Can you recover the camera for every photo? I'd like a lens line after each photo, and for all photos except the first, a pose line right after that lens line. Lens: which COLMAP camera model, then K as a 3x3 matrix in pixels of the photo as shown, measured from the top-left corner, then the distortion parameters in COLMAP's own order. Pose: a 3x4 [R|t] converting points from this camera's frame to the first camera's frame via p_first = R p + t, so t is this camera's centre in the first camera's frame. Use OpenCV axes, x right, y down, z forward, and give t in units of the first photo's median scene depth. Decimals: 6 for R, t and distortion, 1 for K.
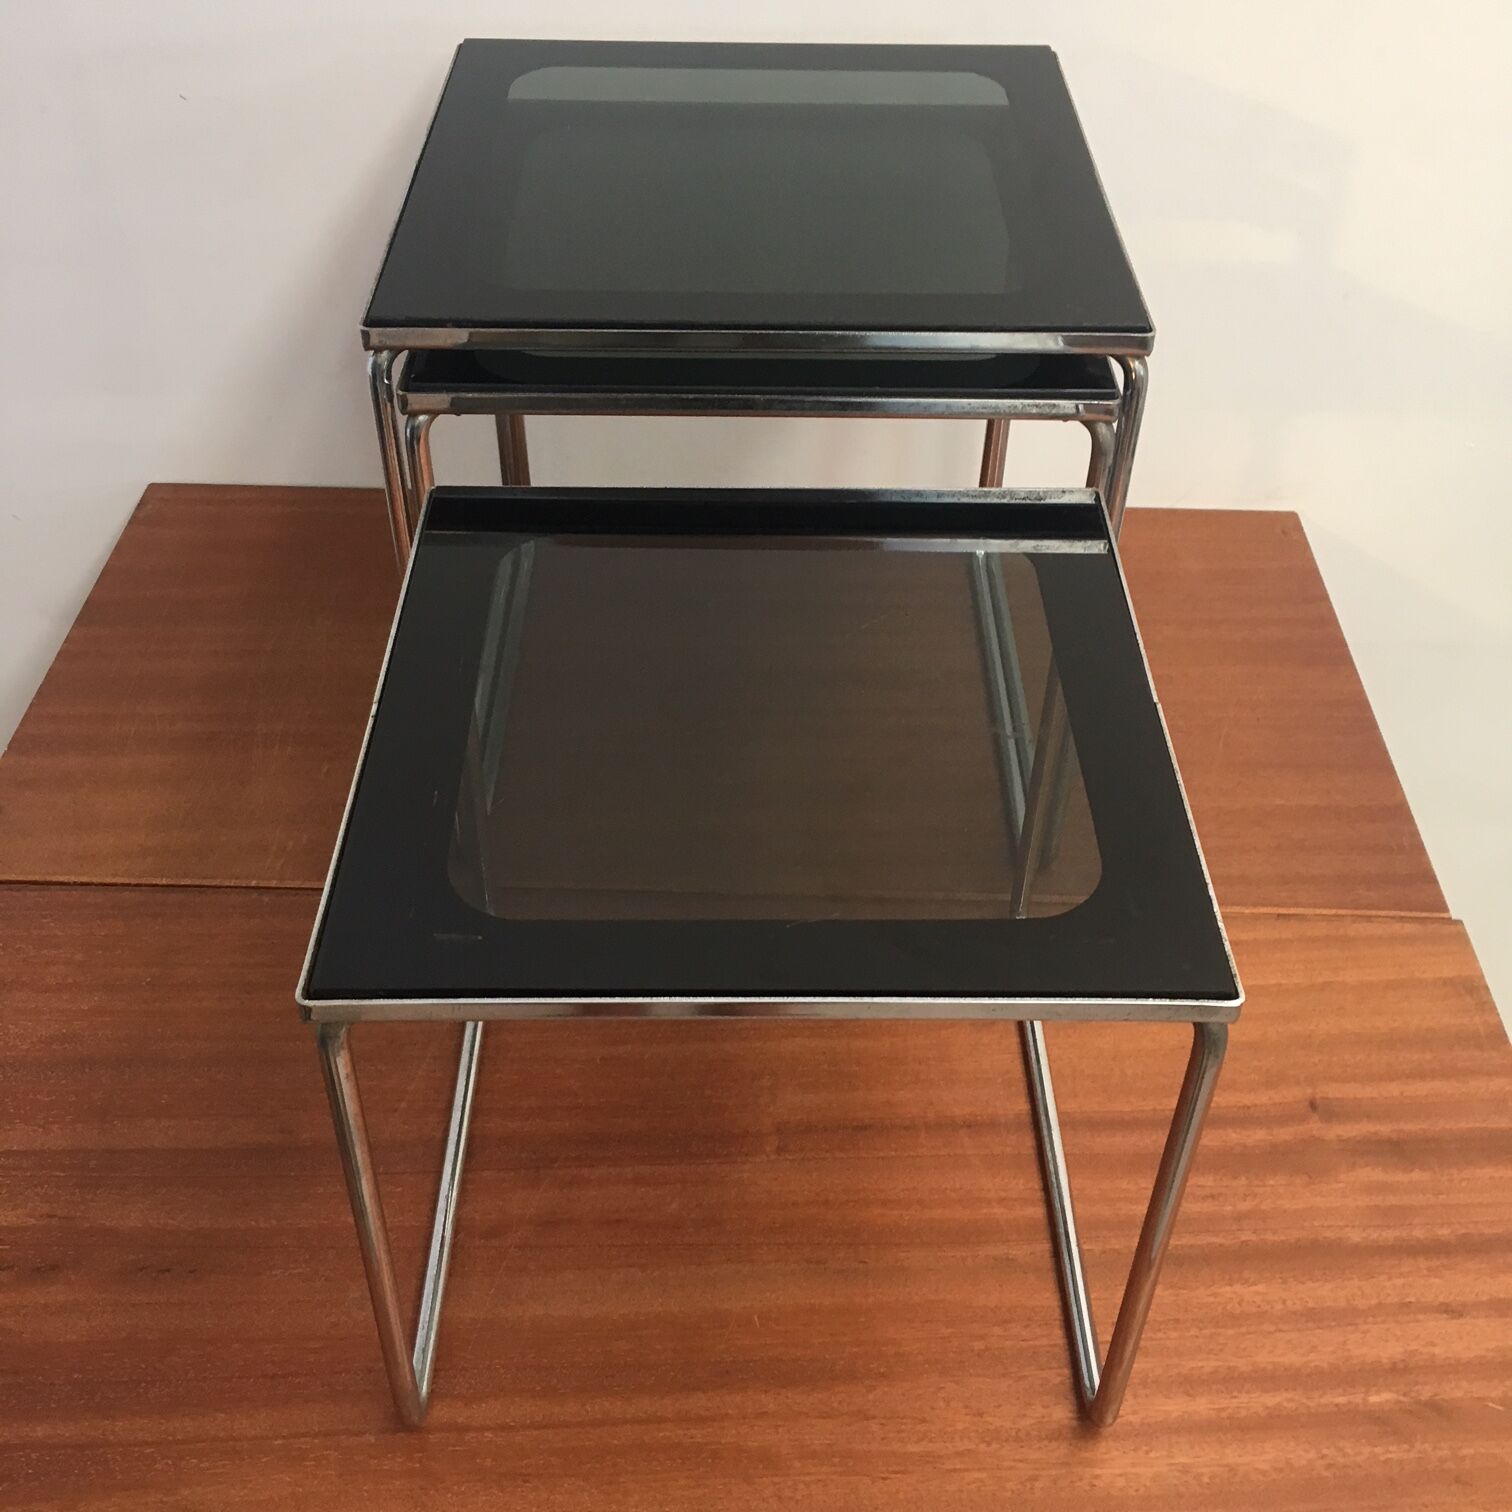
lens RADIAL K [[1717.2, 0, 756.0], [0, 1717.2, 756.0], [0, 0, 1]] dist [0.104352, -0.152856]
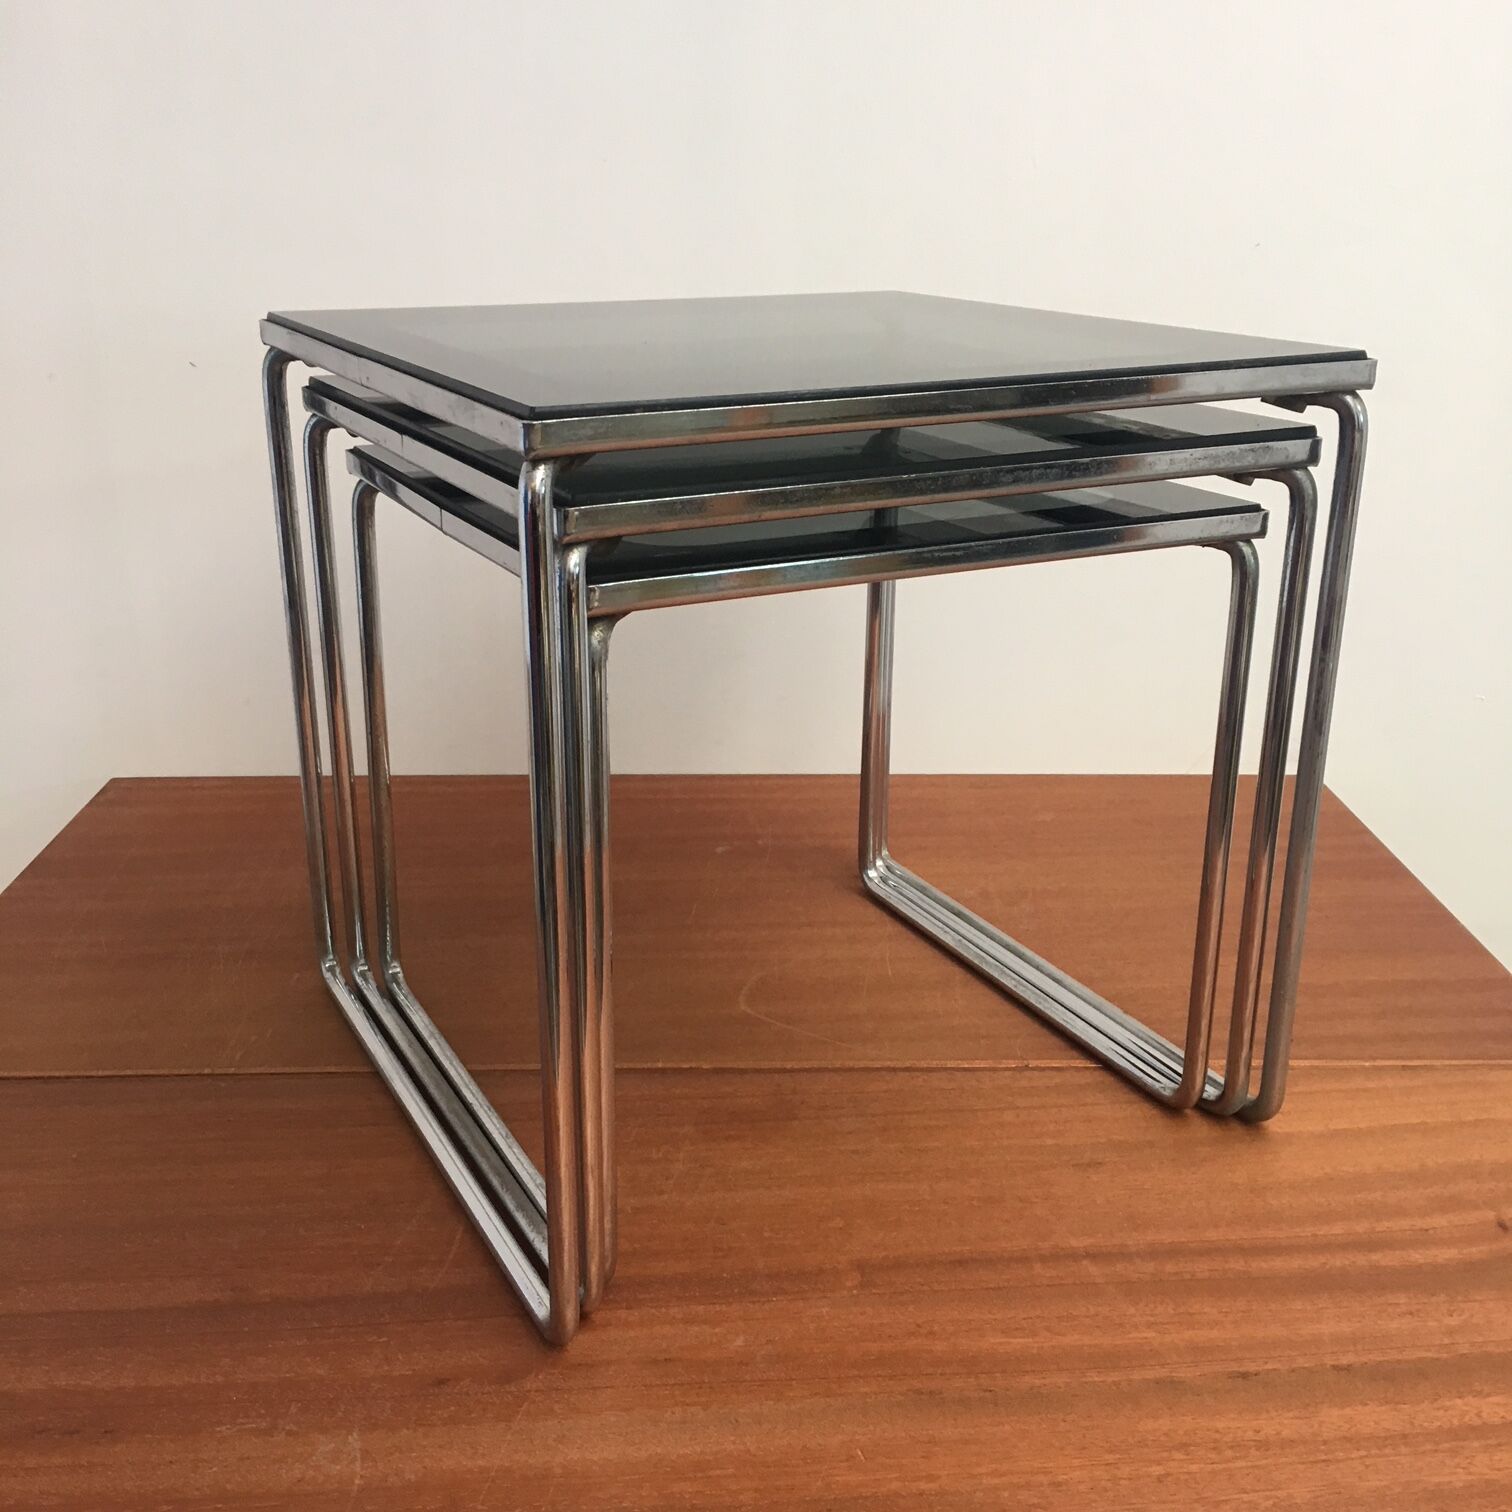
lens RADIAL K [[1717.2, 0, 756.0], [0, 1717.2, 756.0], [0, 0, 1]] dist [0.104352, -0.152856]
pose [[0.998609, -0.023700, 0.047091, -0.072041], [0.039487, 0.928085, -0.370270, 0.313928], [-0.034930, 0.371614, 0.927730, 0.178468]]
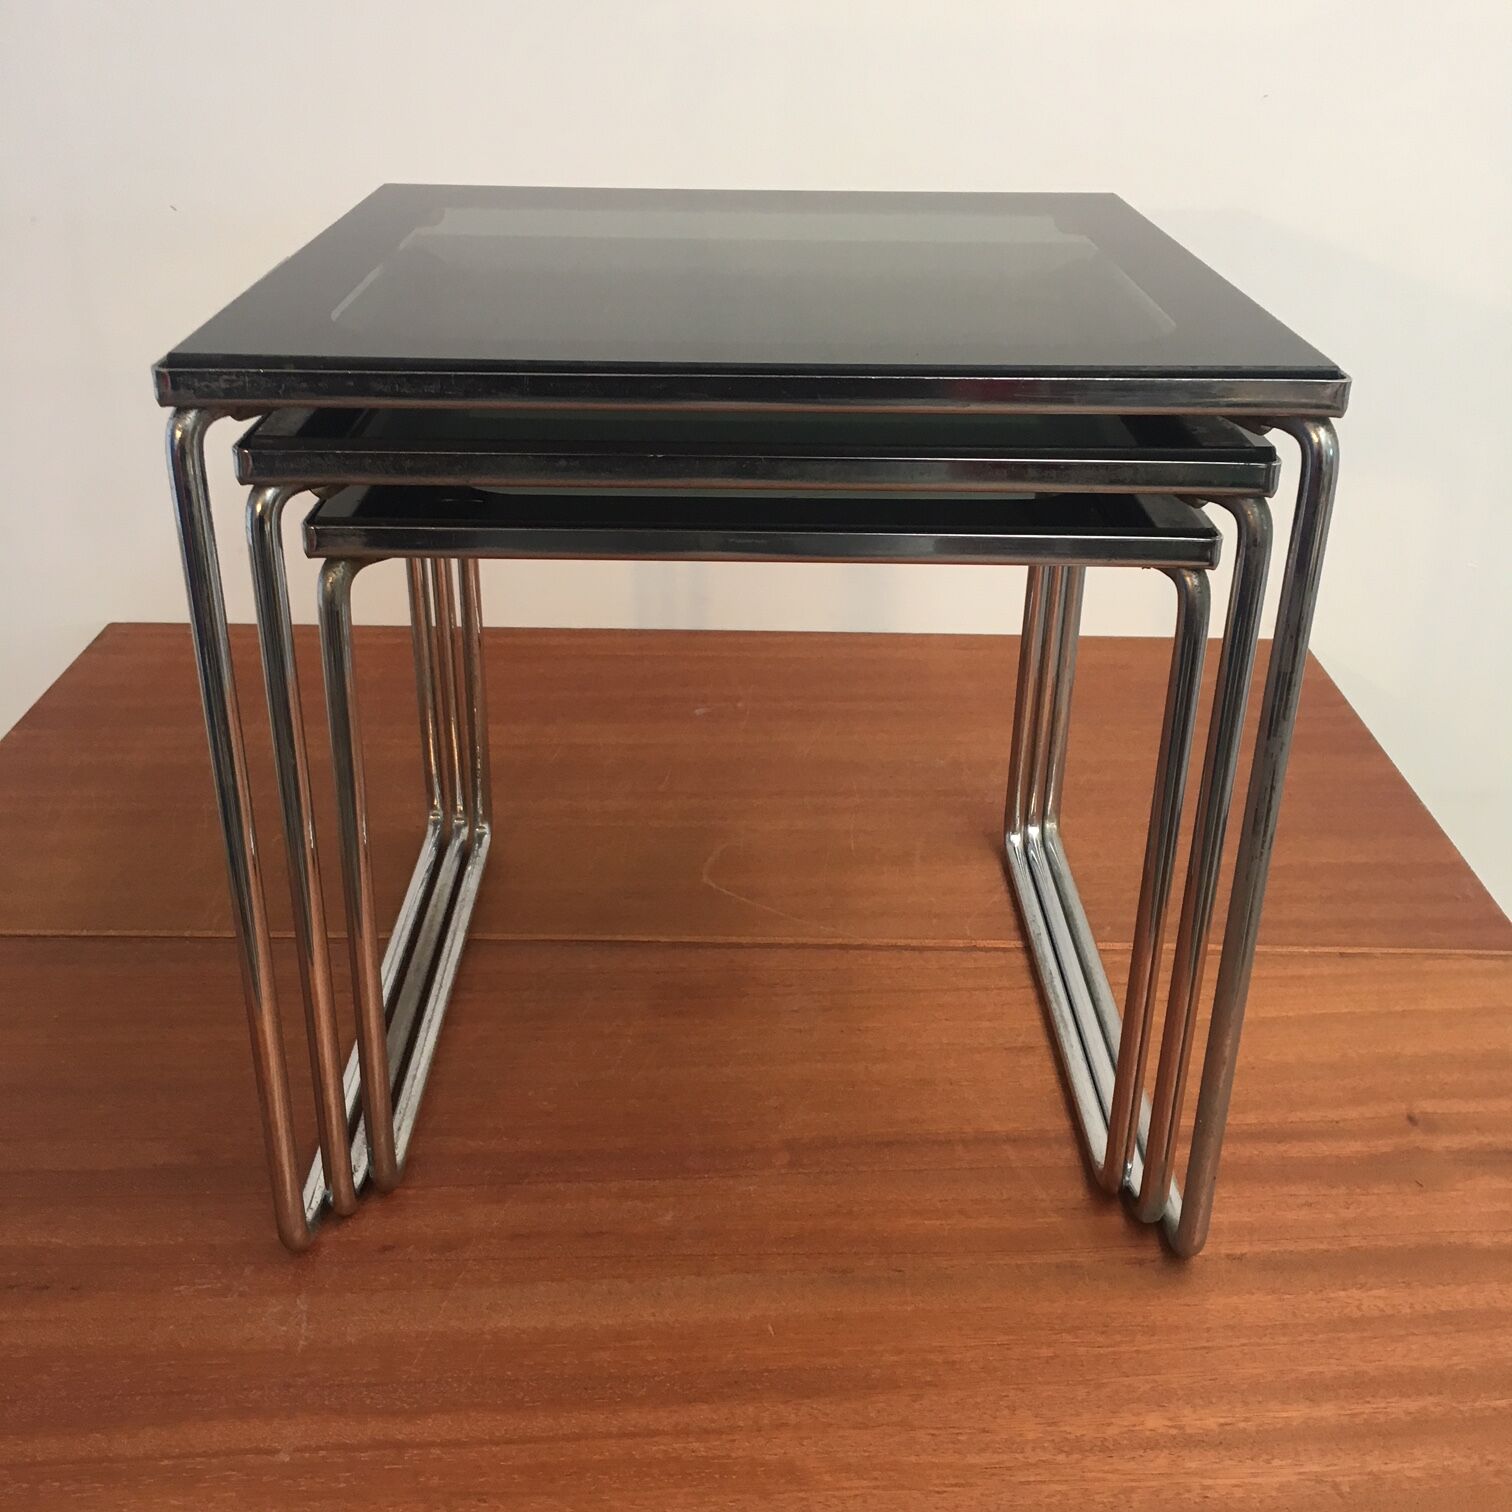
lens RADIAL K [[1717.2, 0, 756.0], [0, 1717.2, 756.0], [0, 0, 1]] dist [0.104352, -0.152856]
pose [[0.999761, -0.007984, 0.020342, -0.020483], [0.012968, 0.966003, -0.258205, 0.268817], [-0.017589, 0.258407, 0.965876, 0.142308]]
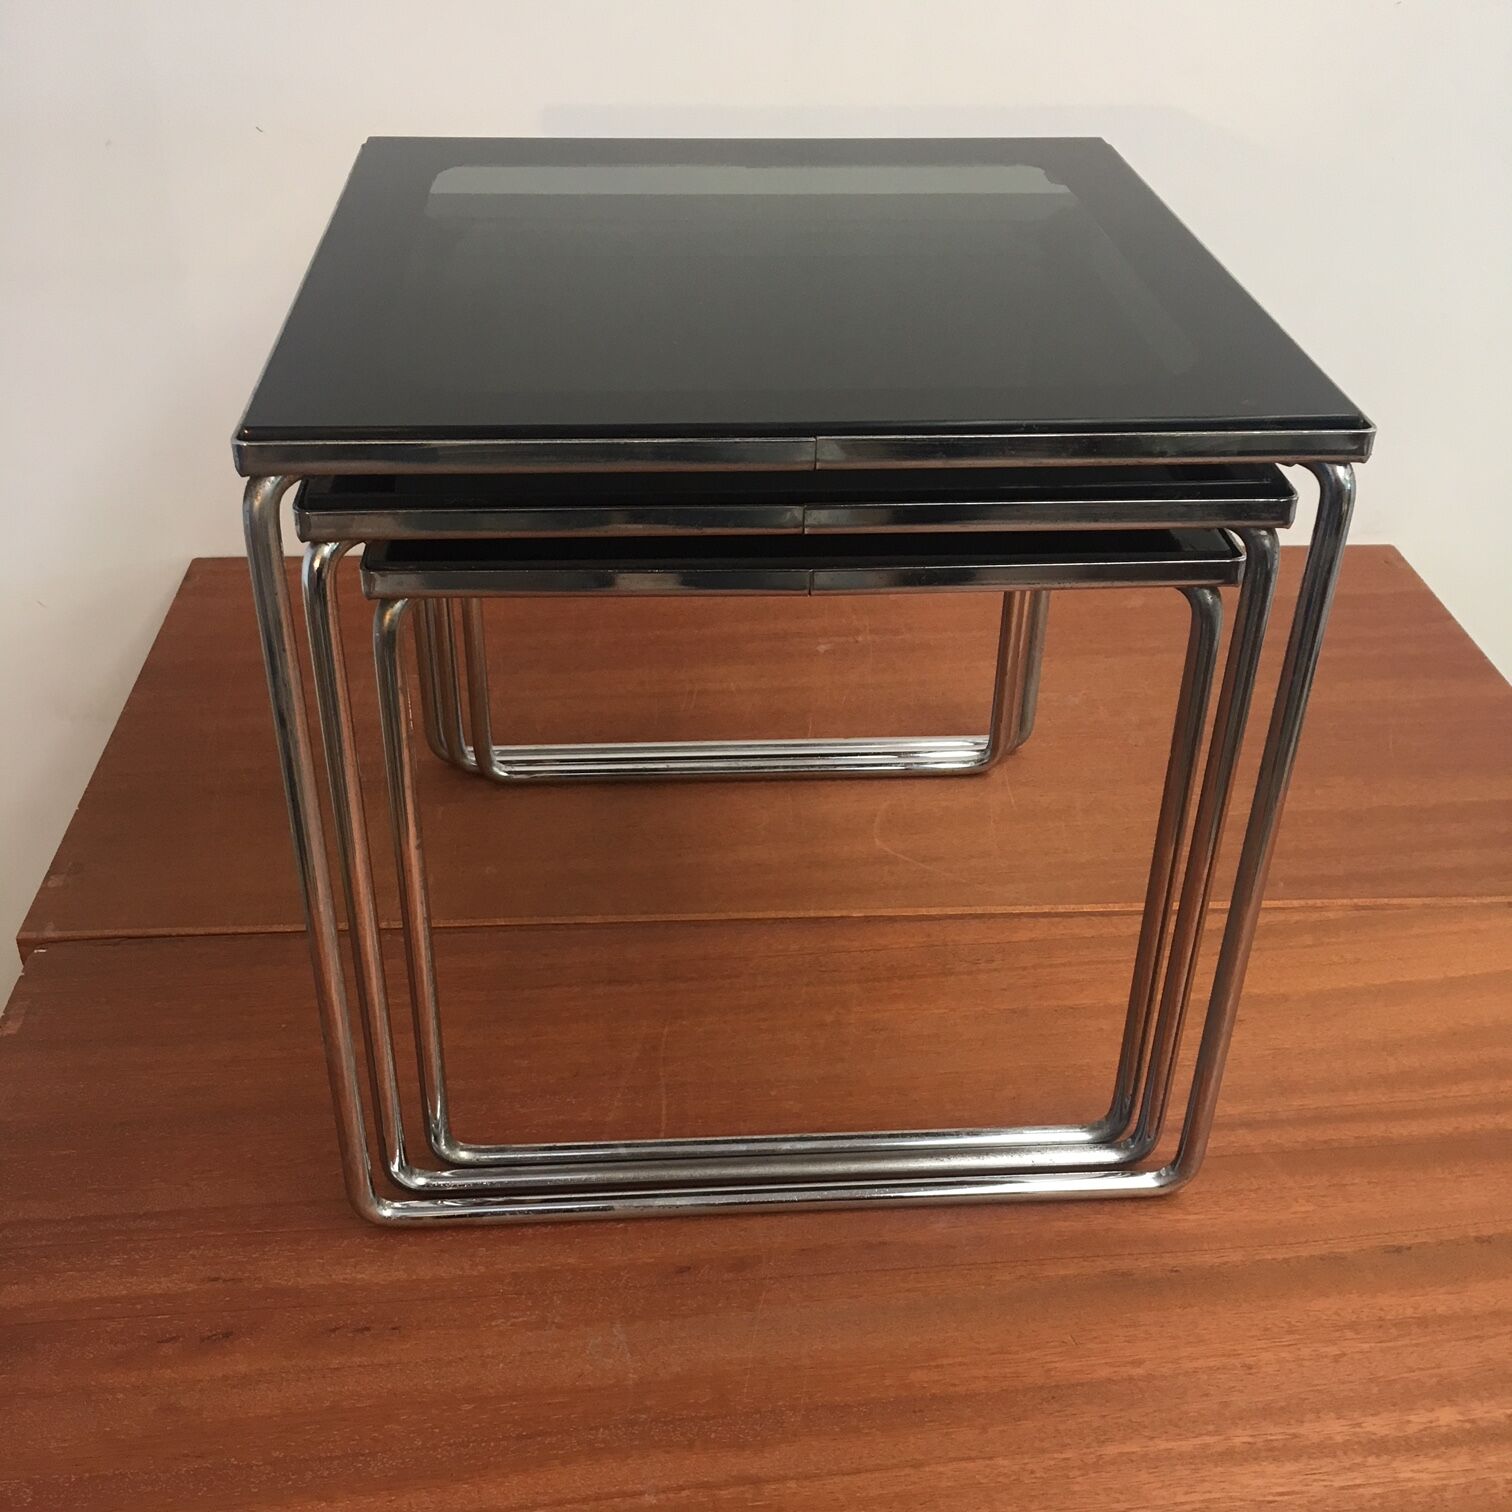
lens RADIAL K [[1717.2, 0, 756.0], [0, 1717.2, 756.0], [0, 0, 1]] dist [0.104352, -0.152856]
pose [[0.996127, -0.042561, 0.076941, -0.202577], [0.052787, 0.989277, -0.136179, 0.145830], [-0.070320, 0.139713, 0.987692, 0.122635]]
